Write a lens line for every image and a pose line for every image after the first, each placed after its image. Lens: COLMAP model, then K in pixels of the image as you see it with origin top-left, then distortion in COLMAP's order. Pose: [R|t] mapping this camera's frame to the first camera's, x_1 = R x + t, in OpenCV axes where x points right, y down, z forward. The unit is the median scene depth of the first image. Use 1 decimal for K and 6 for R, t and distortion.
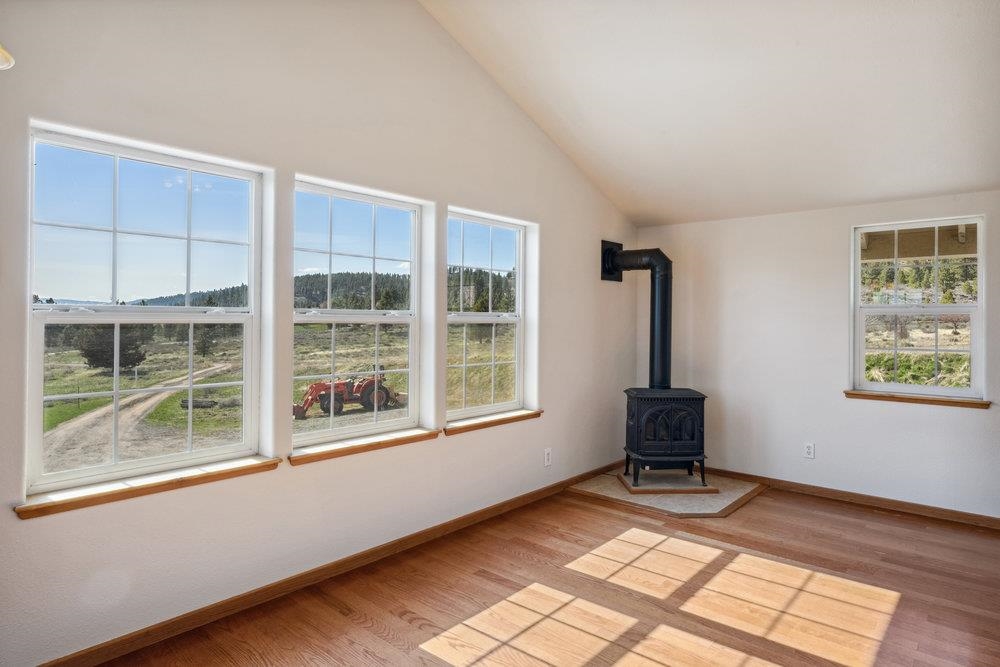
lens RADIAL K [[594.6, 0, 499.2], [0, 594.6, 315.4], [0, 0, 1]] dist [-0.000295, 0.000107]
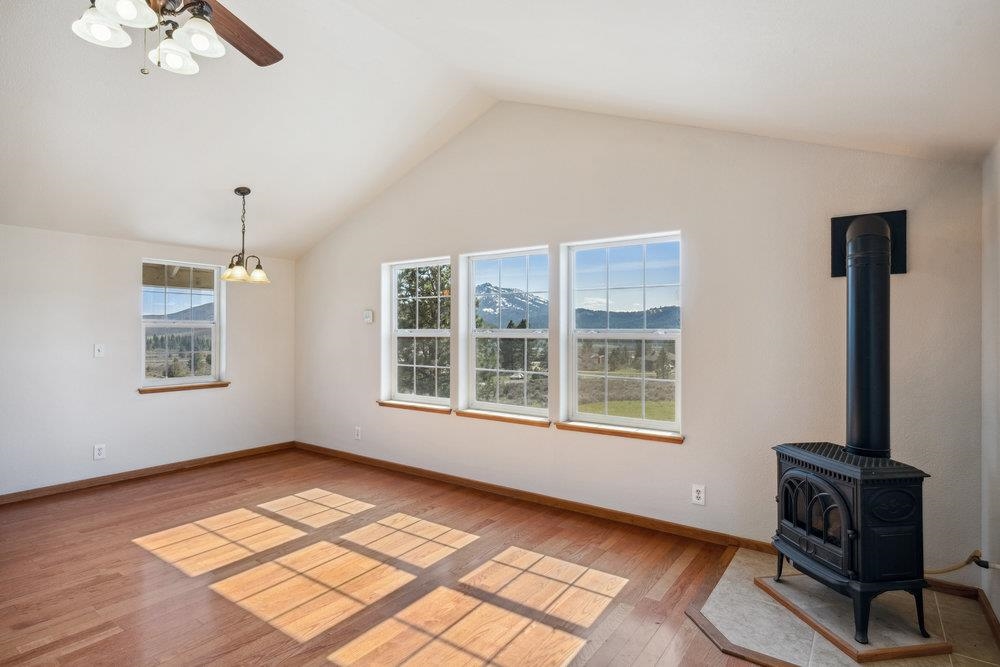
lens RADIAL K [[568.5, 0, 500.0], [0, 568.5, 333.5], [0, 0, 1]] dist [0.001541, 0.000412]
pose [[0.033633, -0.005833, -0.999417, 1.101861], [0.007036, 0.999960, -0.005600, 0.010000], [0.999409, -0.006844, 0.033673, 0.848272]]
